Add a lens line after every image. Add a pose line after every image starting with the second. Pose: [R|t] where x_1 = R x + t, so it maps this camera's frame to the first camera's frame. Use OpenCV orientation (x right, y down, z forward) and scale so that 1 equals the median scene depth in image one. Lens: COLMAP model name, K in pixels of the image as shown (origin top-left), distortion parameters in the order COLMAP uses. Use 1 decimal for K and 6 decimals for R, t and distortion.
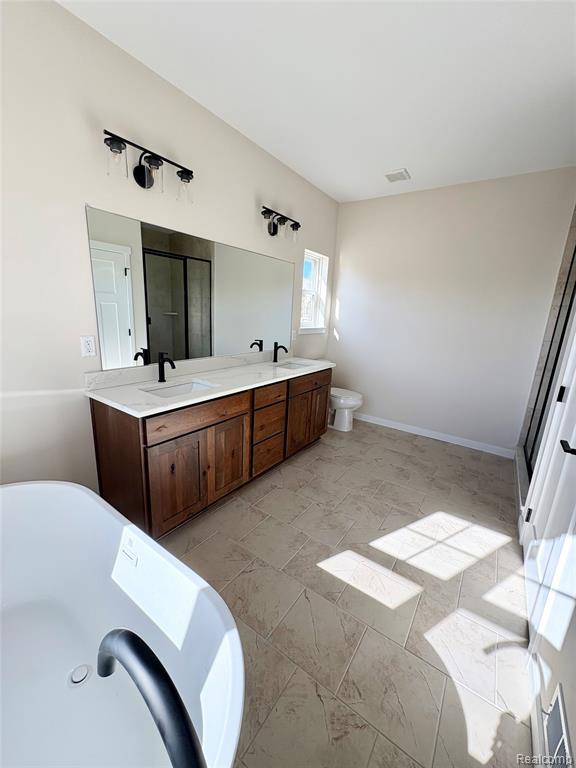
lens RADIAL K [[305.7, 0, 286.6], [0, 305.7, 384.1], [0, 0, 1]] dist [-0.002182, 0.000221]
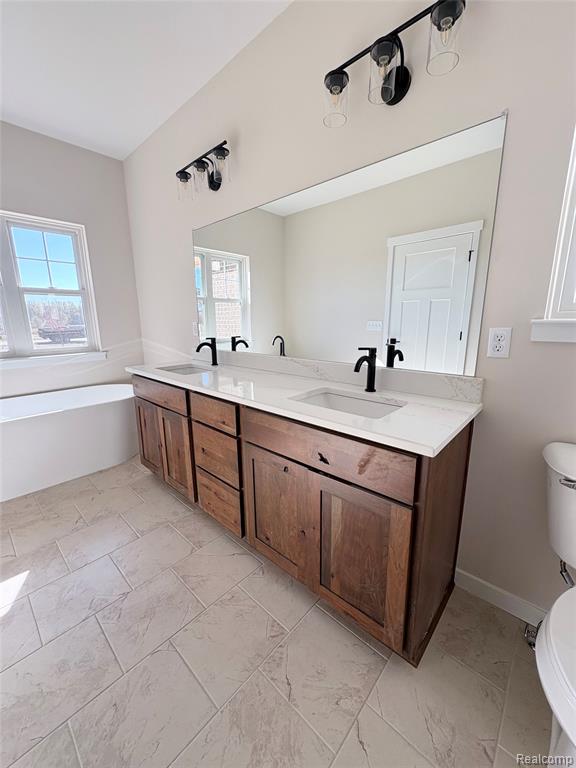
lens RADIAL K [[305.7, 0, 288.0], [0, 305.7, 382.5], [0, 0, 1]] dist [-0.002182, 0.000221]
pose [[-0.127127, 0.163008, -0.978400, 0.545218], [-0.228023, 0.955182, 0.188767, -0.182898], [0.965321, 0.247096, -0.084259, 1.174185]]
